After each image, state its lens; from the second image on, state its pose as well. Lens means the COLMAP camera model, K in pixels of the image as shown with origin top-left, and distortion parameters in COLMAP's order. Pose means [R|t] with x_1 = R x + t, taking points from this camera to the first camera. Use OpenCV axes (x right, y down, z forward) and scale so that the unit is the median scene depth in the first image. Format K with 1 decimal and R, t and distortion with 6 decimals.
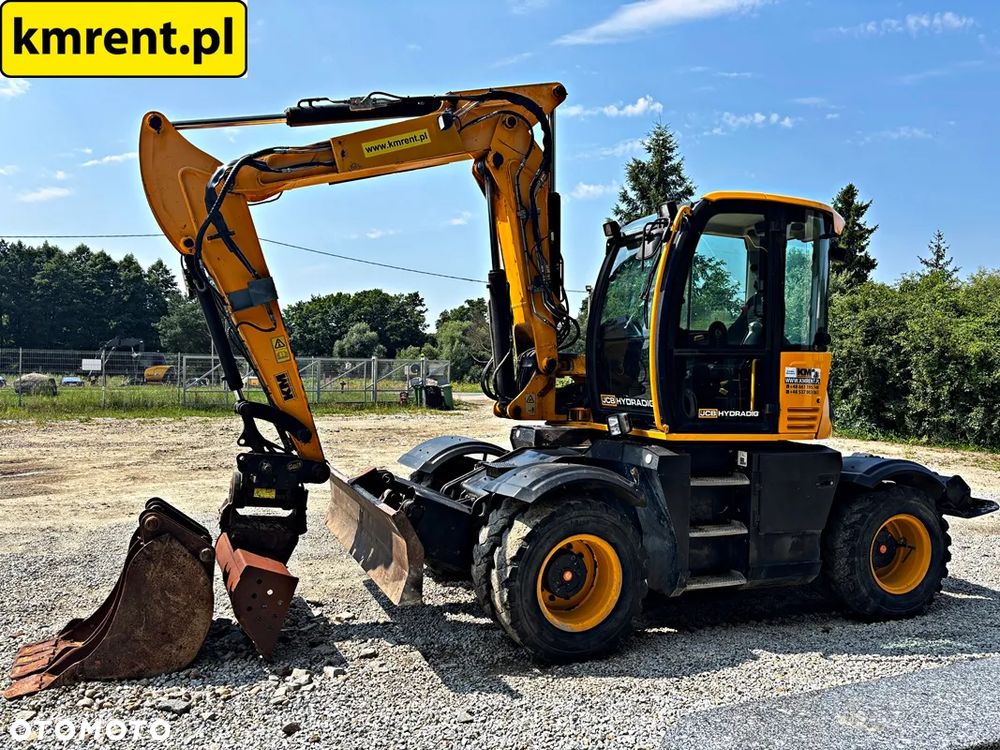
lens RADIAL K [[759.5, 0, 494.4], [0, 759.5, 376.8], [0, 0, 1]] dist [0.046105, -0.050616]
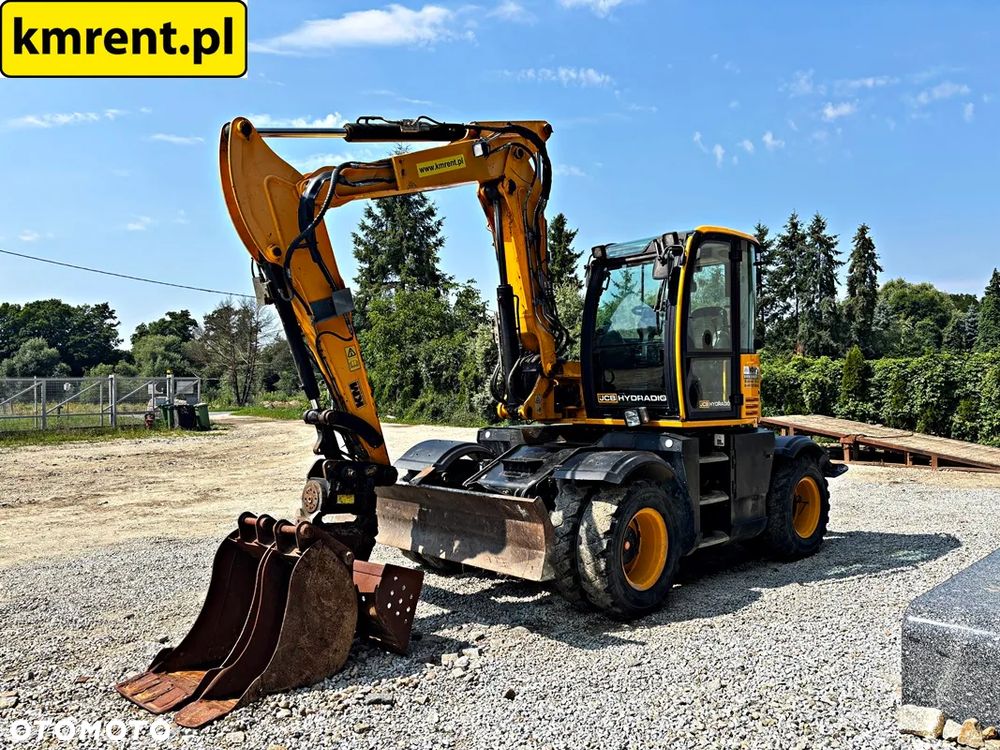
lens RADIAL K [[759.5, 0, 494.7], [0, 759.5, 380.5], [0, 0, 1]] dist [0.046105, -0.050616]
pose [[0.927164, -0.026445, 0.373722, -0.471012], [0.031733, 0.999464, -0.008003, 0.008123], [-0.373310, 0.019279, 0.927506, -0.019834]]
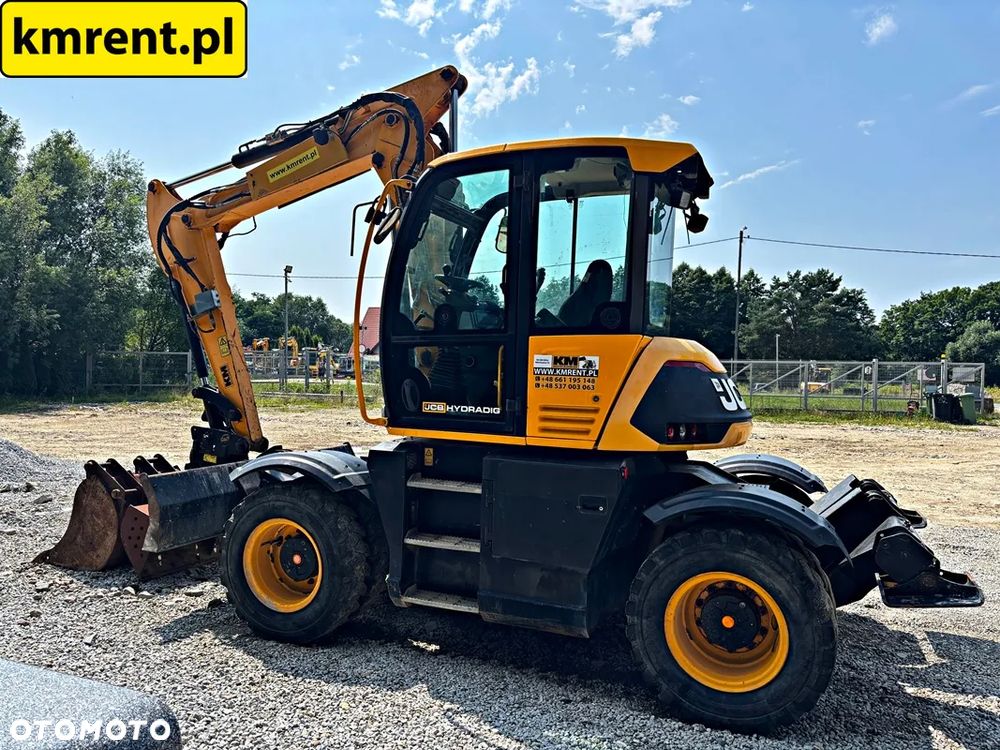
lens RADIAL K [[759.5, 0, 494.4], [0, 759.5, 370.5], [0, 0, 1]] dist [0.046105, -0.050616]
pose [[0.712066, -0.000353, -0.702113, 0.901472], [-0.011711, 0.999855, -0.012380, 0.014261], [0.702015, 0.017038, 0.711958, 0.400789]]
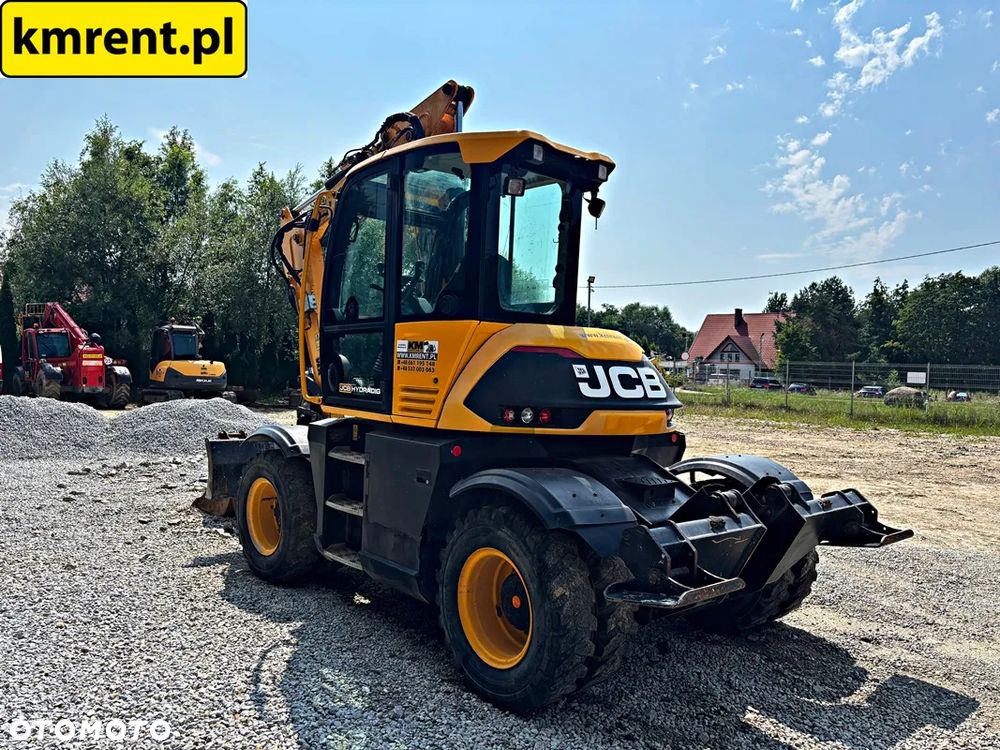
lens RADIAL K [[759.5, 0, 500.3], [0, 759.5, 381.7], [0, 0, 1]] dist [0.046105, -0.050616]
pose [[0.332321, 0.011085, -0.943101, 1.232687], [-0.031482, 0.999504, 0.000654, 0.030536], [0.942641, 0.029474, 0.332505, 0.815009]]
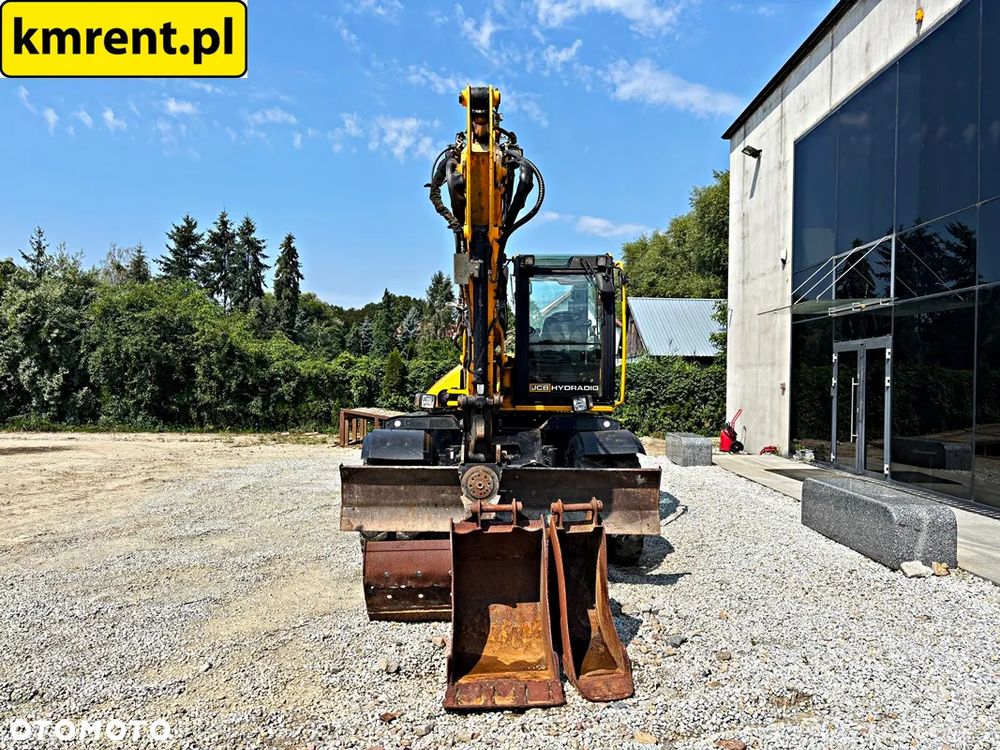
lens RADIAL K [[759.5, 0, 507.5], [0, 759.5, 379.4], [0, 0, 1]] dist [0.046105, -0.050616]
pose [[0.376087, -0.011557, 0.926512, -1.185875], [0.004677, 0.999933, 0.010575, 0.001597], [-0.926572, 0.000357, 0.376116, 0.575568]]
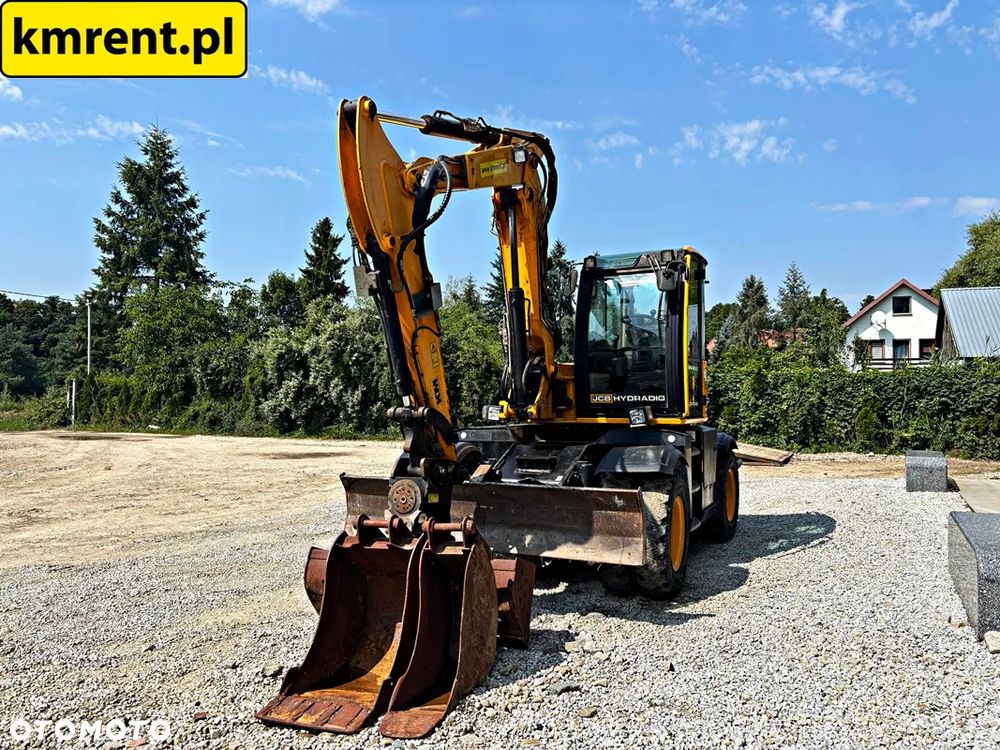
lens RADIAL K [[759.5, 0, 505.1], [0, 759.5, 377.7], [0, 0, 1]] dist [0.046105, -0.050616]
pose [[0.734152, -0.008394, 0.678933, -0.865215], [0.024273, 0.999609, -0.013889, 0.010631], [-0.678551, 0.026676, 0.734069, 0.195721]]
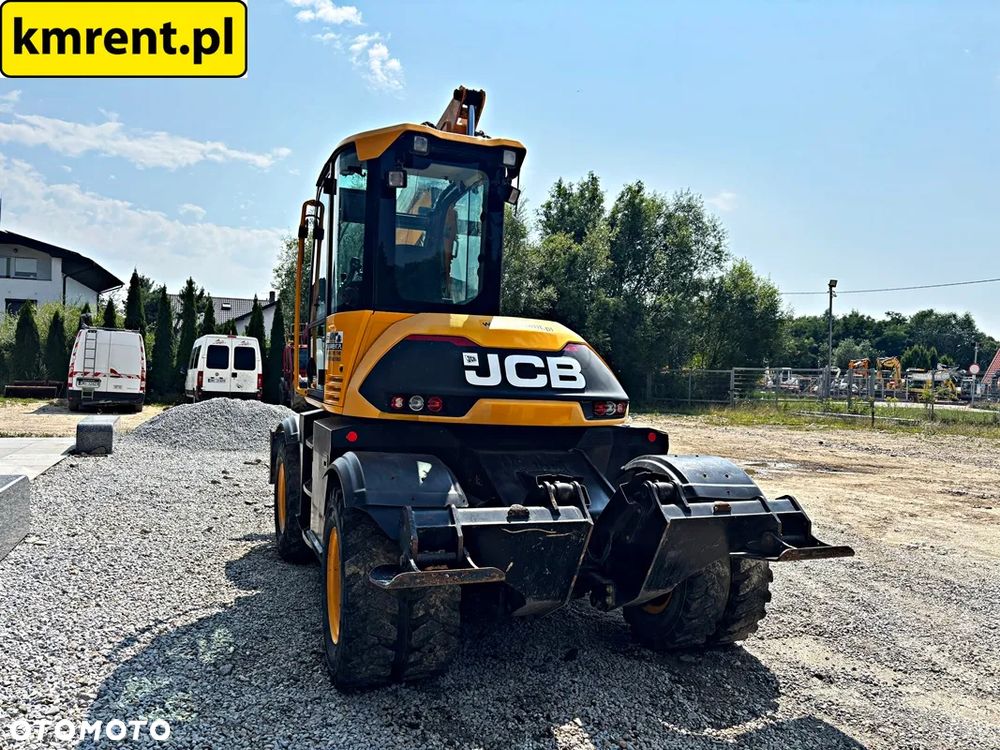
lens RADIAL K [[759.5, 0, 503.4], [0, 759.5, 375.5], [0, 0, 1]] dist [0.046105, -0.050616]
pose [[-0.006453, -0.016473, -0.999843, 1.299630], [-0.039534, 0.999087, -0.016205, 0.046247], [0.999197, 0.039423, -0.007098, 1.211044]]
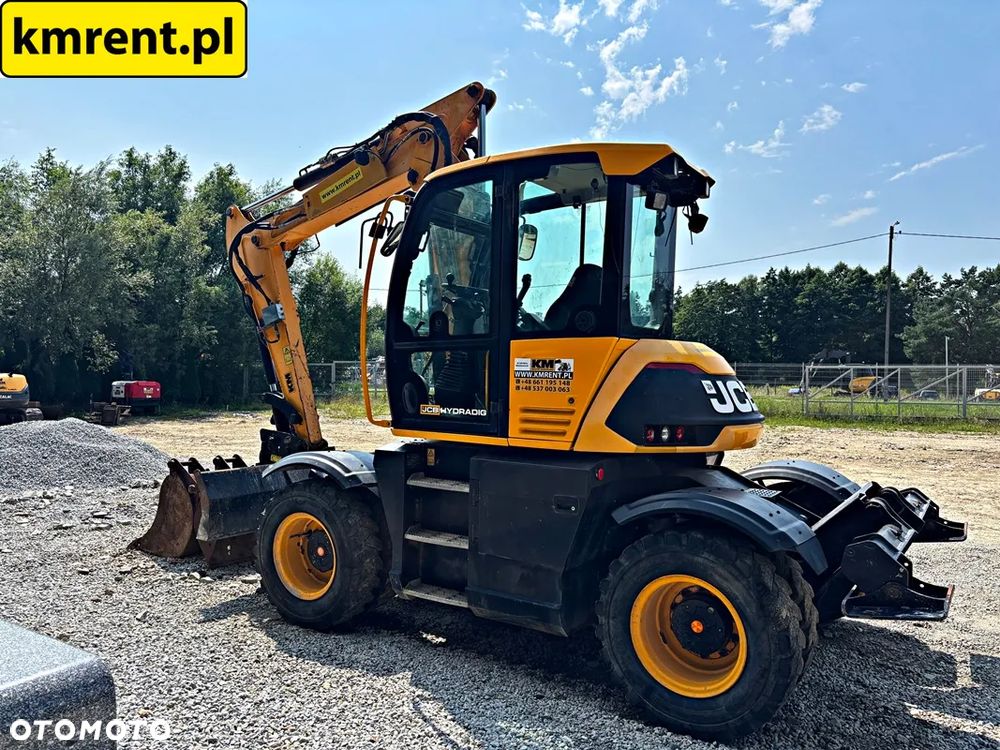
lens RADIAL K [[759.5, 0, 499.8], [0, 759.5, 374.8], [0, 0, 1]] dist [0.046105, -0.050616]
pose [[0.570254, -0.010054, -0.821407, 1.034590], [-0.006415, 0.999840, -0.016692, 0.018946], [0.821443, 0.014788, 0.570098, 0.515212]]
